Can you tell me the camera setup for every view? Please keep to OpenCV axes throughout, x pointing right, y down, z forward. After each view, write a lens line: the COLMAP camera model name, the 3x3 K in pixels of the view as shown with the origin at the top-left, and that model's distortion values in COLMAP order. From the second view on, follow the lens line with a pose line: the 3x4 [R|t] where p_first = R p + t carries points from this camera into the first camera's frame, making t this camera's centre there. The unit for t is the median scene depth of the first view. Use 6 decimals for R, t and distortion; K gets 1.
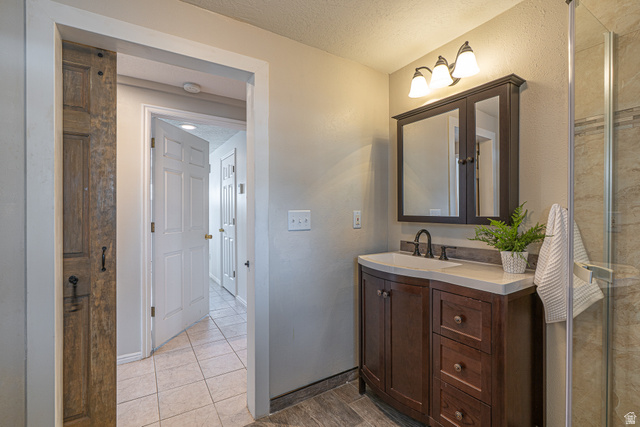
lens RADIAL K [[301.8, 0, 320.0], [0, 301.8, 213.5], [0, 0, 1]] dist [-0.000520, 0.001095]
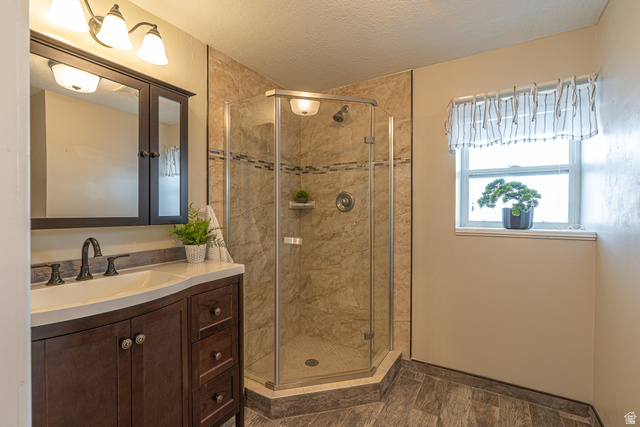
lens RADIAL K [[301.8, 0, 320.0], [0, 301.8, 213.5], [0, 0, 1]] dist [-0.000520, 0.001095]
pose [[-0.477070, -0.011912, 0.878785, -0.614857], [0.002520, 0.999886, 0.014921, -0.012253], [-0.878862, 0.009333, -0.476985, 1.102529]]
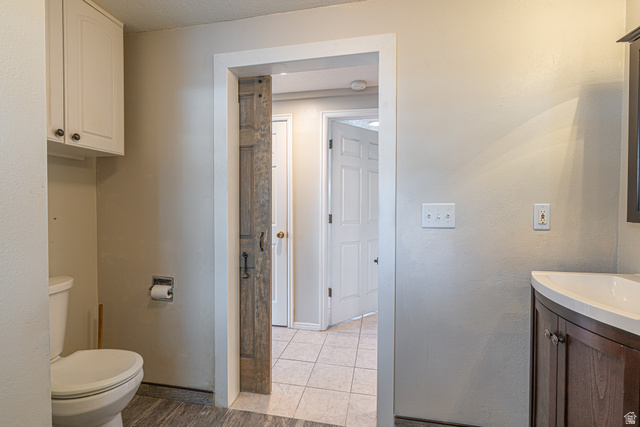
lens RADIAL K [[301.8, 0, 320.0], [0, 301.8, 213.5], [0, 0, 1]] dist [-0.000520, 0.001095]
pose [[0.710866, 0.020080, -0.703041, 0.345641], [-0.006345, 0.999735, 0.022139, 0.001592], [0.703299, -0.011277, 0.710804, 0.260356]]
